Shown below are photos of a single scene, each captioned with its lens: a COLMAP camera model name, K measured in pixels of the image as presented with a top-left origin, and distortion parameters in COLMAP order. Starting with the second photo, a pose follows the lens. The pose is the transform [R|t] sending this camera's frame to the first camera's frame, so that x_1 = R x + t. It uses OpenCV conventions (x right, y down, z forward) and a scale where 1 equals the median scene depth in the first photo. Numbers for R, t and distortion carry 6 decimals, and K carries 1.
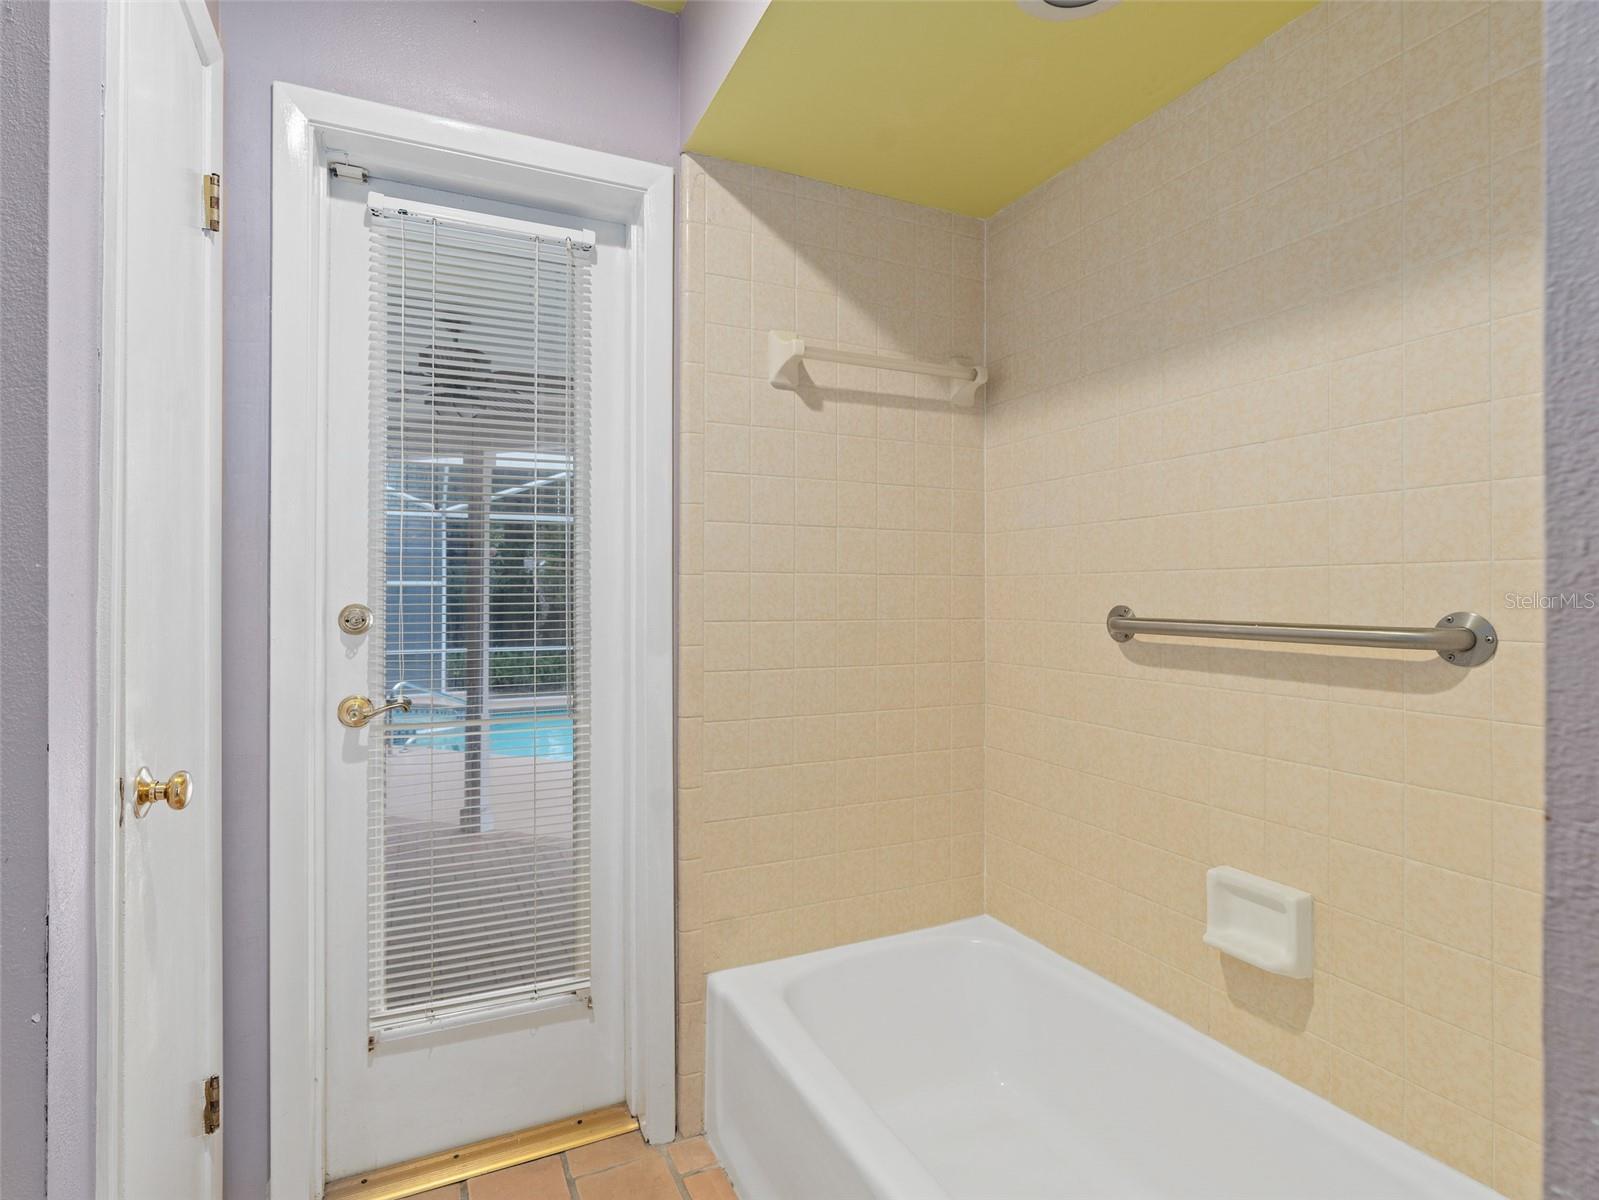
lens RADIAL K [[820.2, 0, 800.4], [0, 820.2, 589.9], [0, 0, 1]] dist [-0.005310, 0.001840]
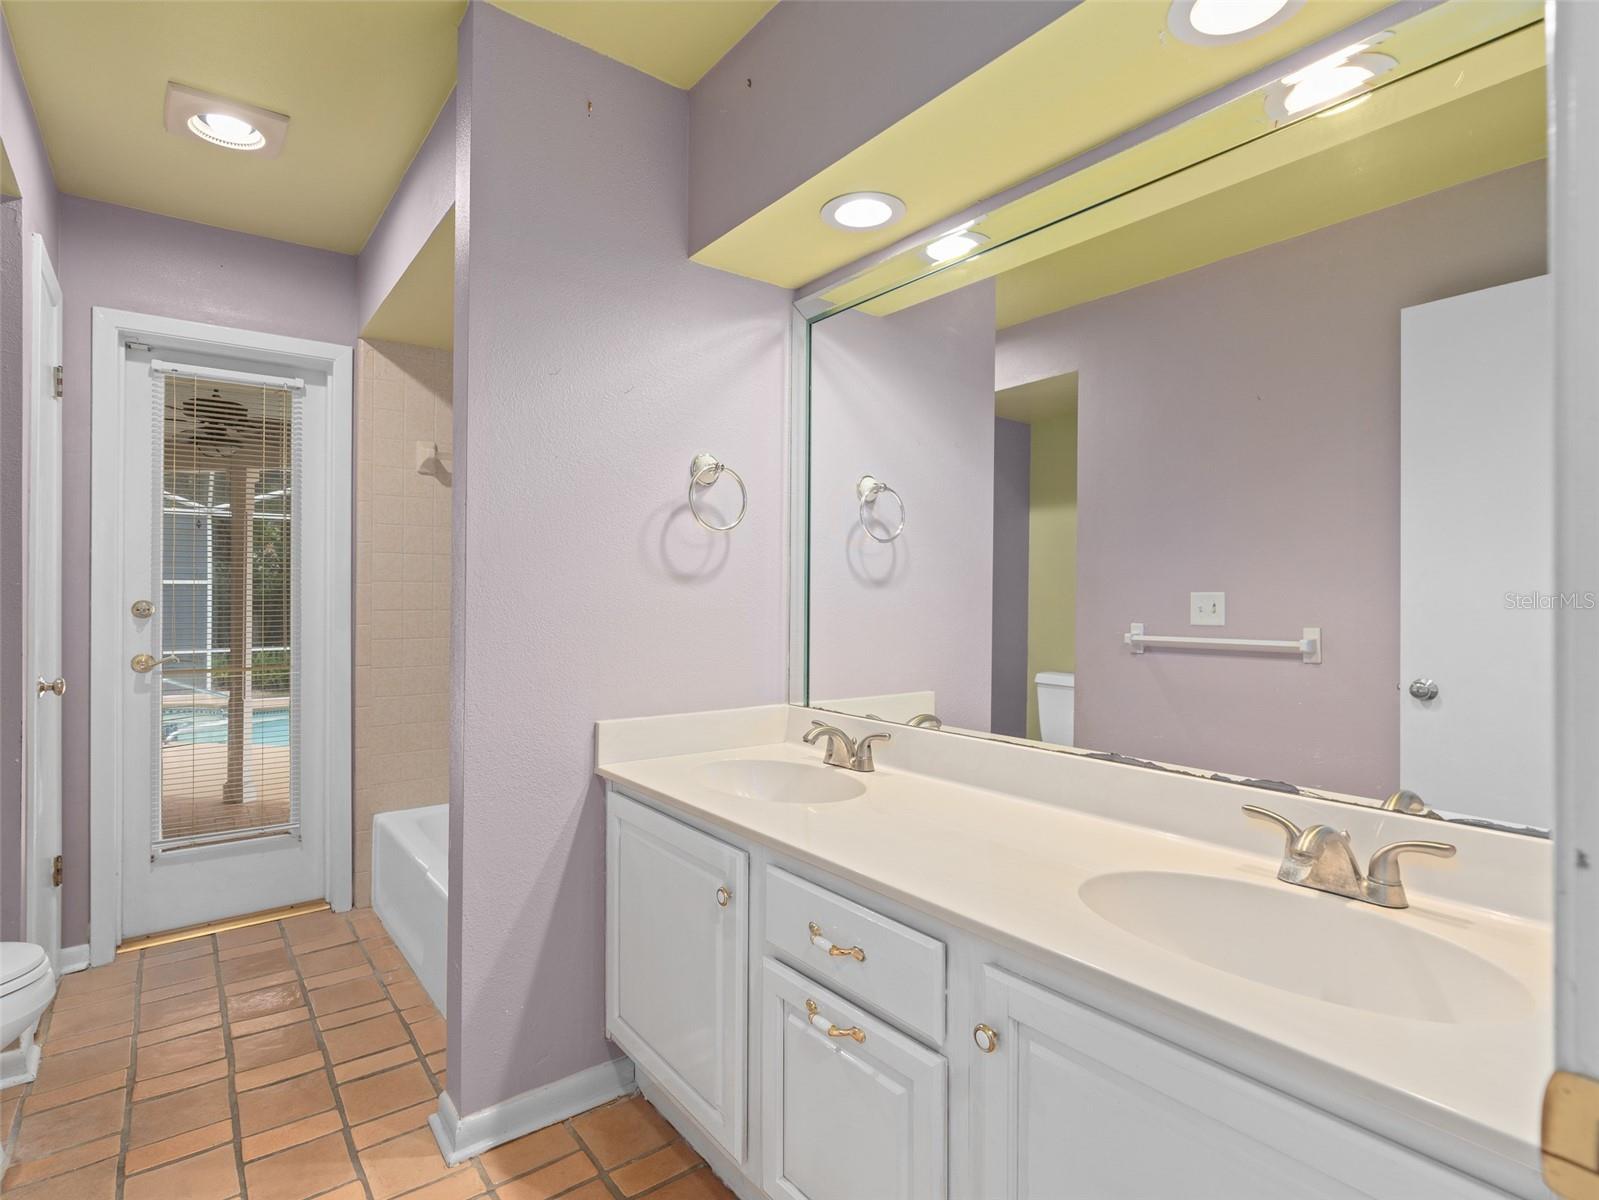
lens RADIAL K [[820.2, 0, 798.2], [0, 820.2, 587.7], [0, 0, 1]] dist [-0.005310, 0.001840]
pose [[0.977554, 0.001106, 0.210683, 0.401718], [-0.000803, 0.999999, -0.001524, -0.007278], [-0.210684, 0.001321, 0.977553, -0.885769]]
